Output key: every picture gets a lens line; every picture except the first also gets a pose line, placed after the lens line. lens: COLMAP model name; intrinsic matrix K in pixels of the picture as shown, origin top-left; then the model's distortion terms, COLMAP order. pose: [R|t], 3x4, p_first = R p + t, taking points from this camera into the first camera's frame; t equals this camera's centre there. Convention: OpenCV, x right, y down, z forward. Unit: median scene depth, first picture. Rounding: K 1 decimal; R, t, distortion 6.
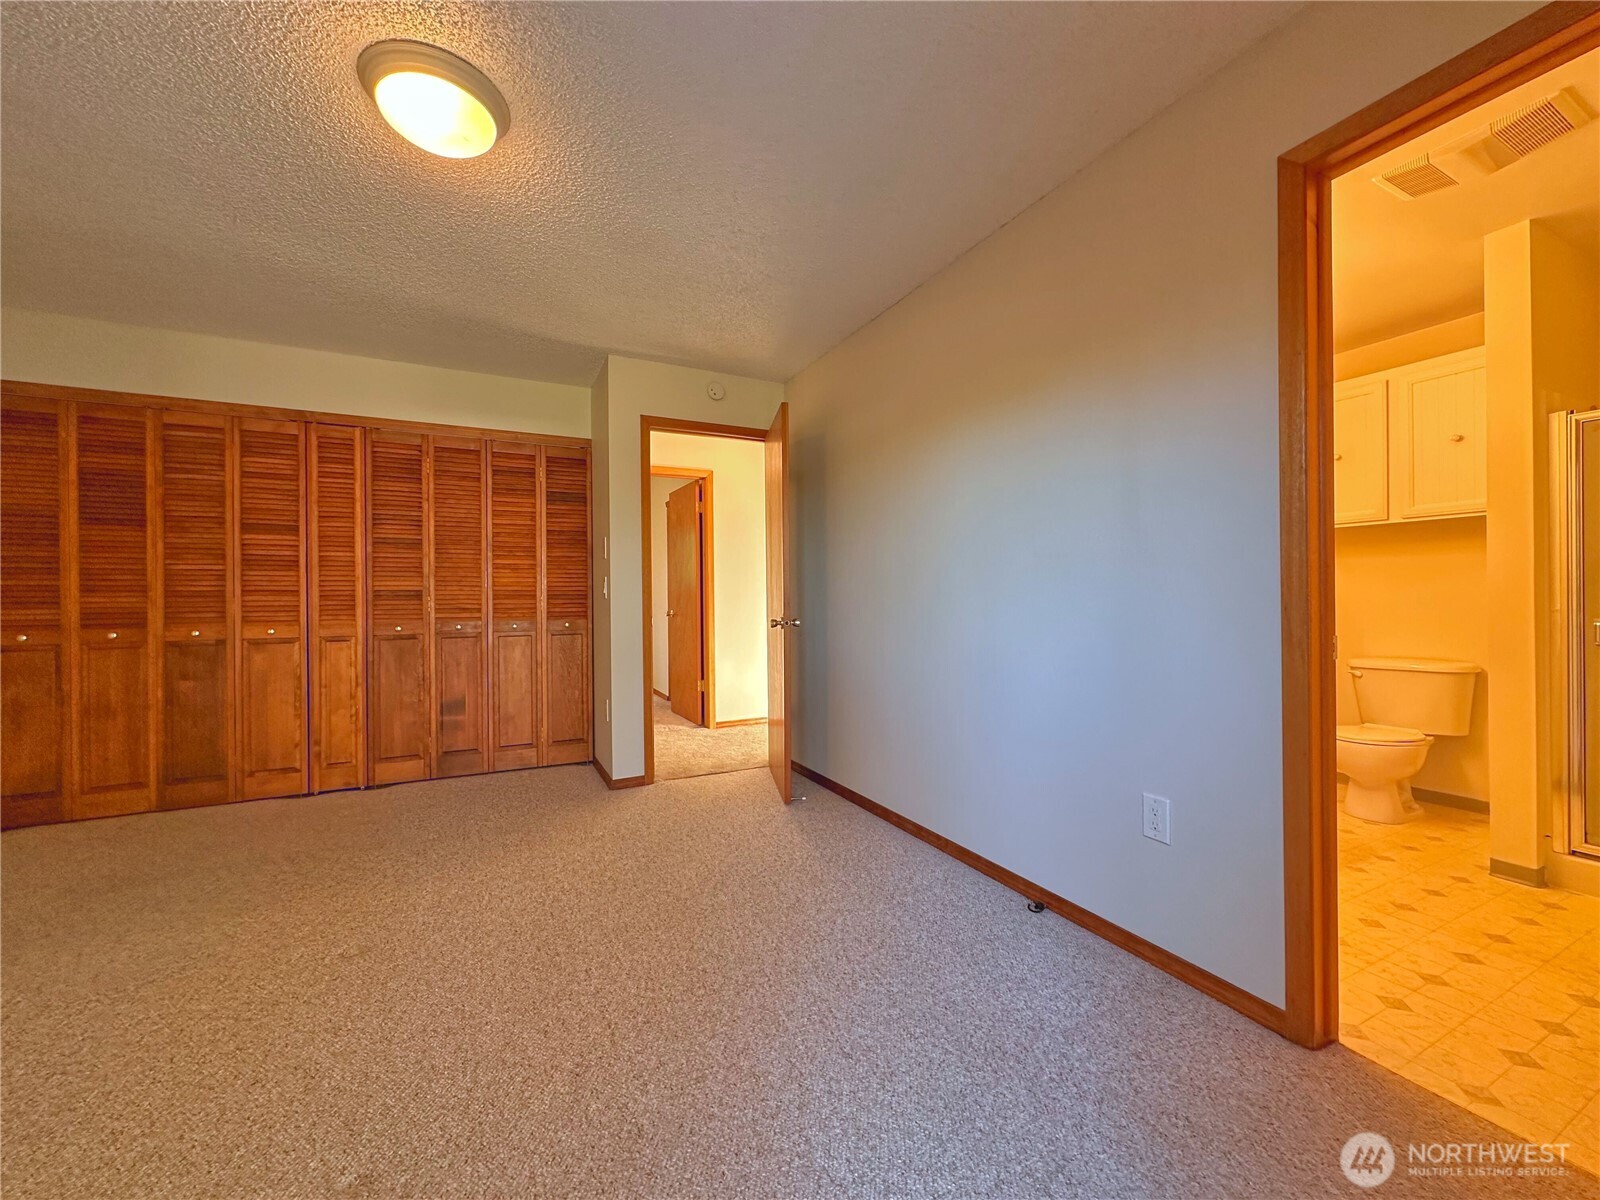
lens RADIAL K [[638.0, 0, 797.2], [0, 638.0, 605.4], [0, 0, 1]] dist [-0.001462, 0.000496]
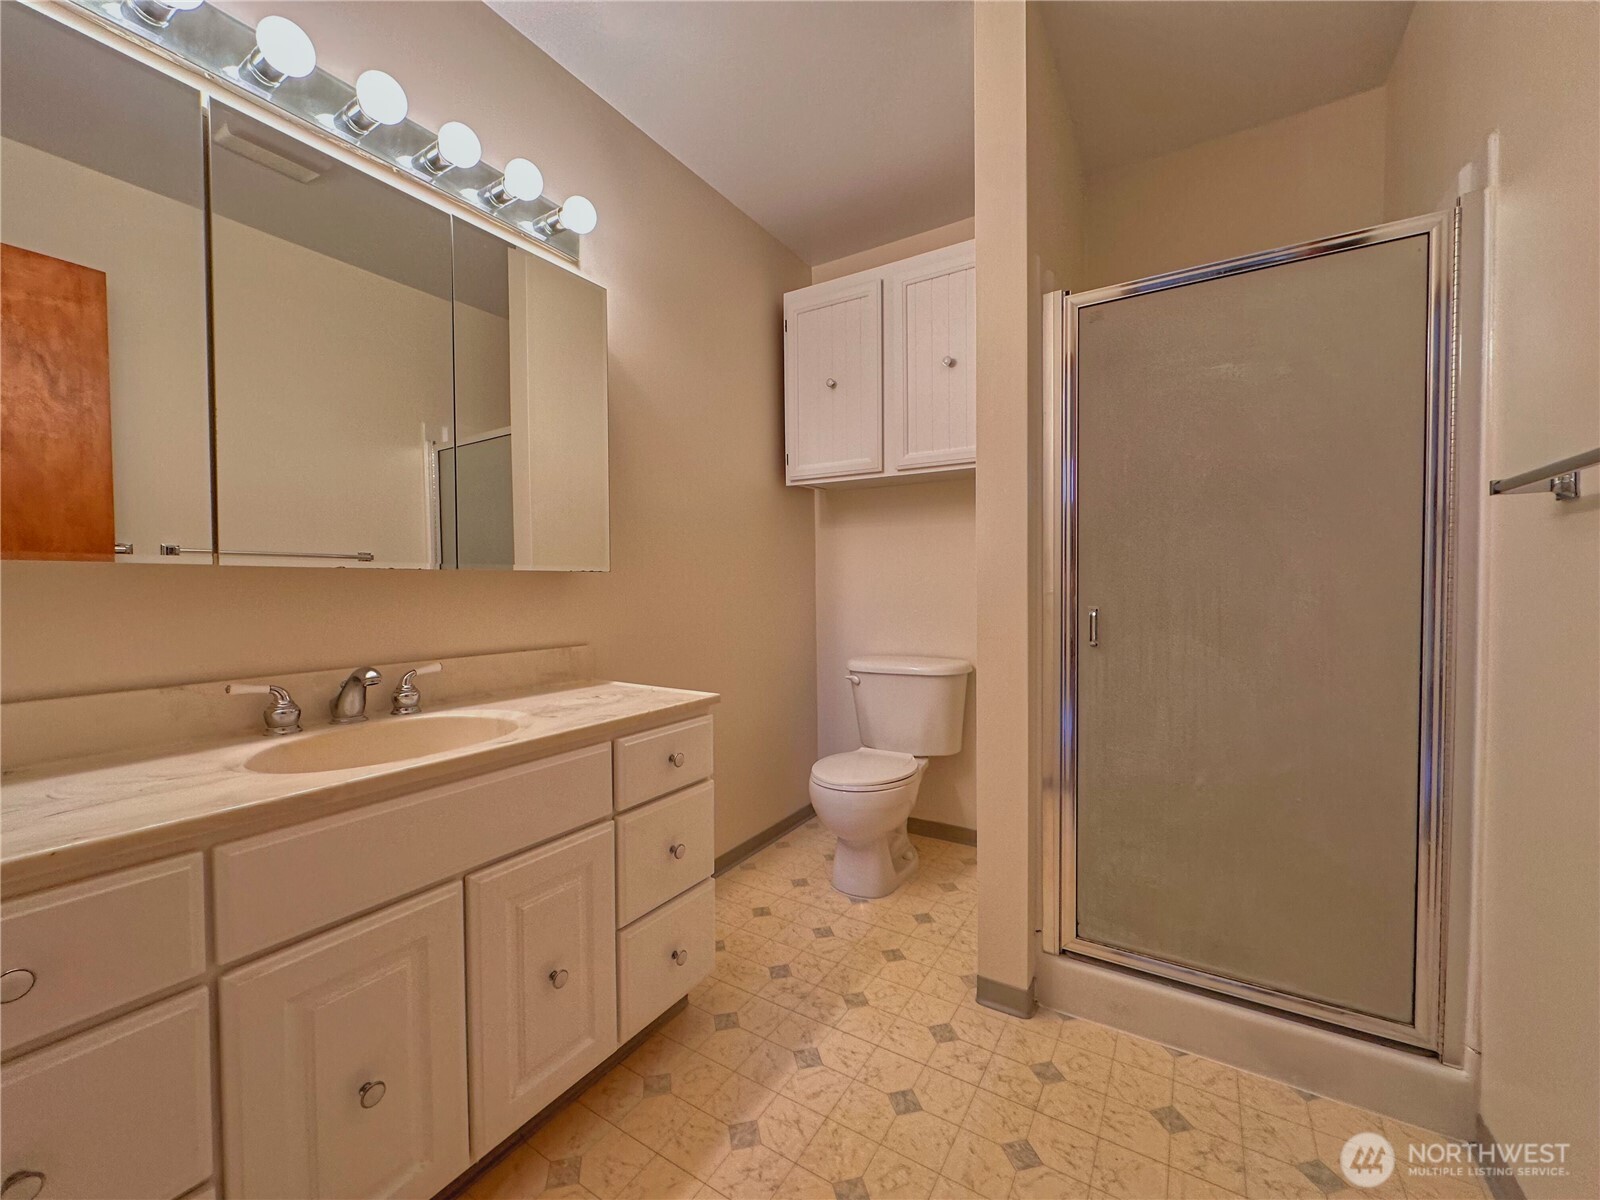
lens RADIAL K [[638.0, 0, 802.9], [0, 638.0, 599.6], [0, 0, 1]] dist [-0.001462, 0.000496]
pose [[0.851615, -0.008268, 0.524102, 0.495994], [0.000584, 0.999890, 0.014826, 0.001889], [-0.524167, -0.012321, 0.851526, 0.451370]]
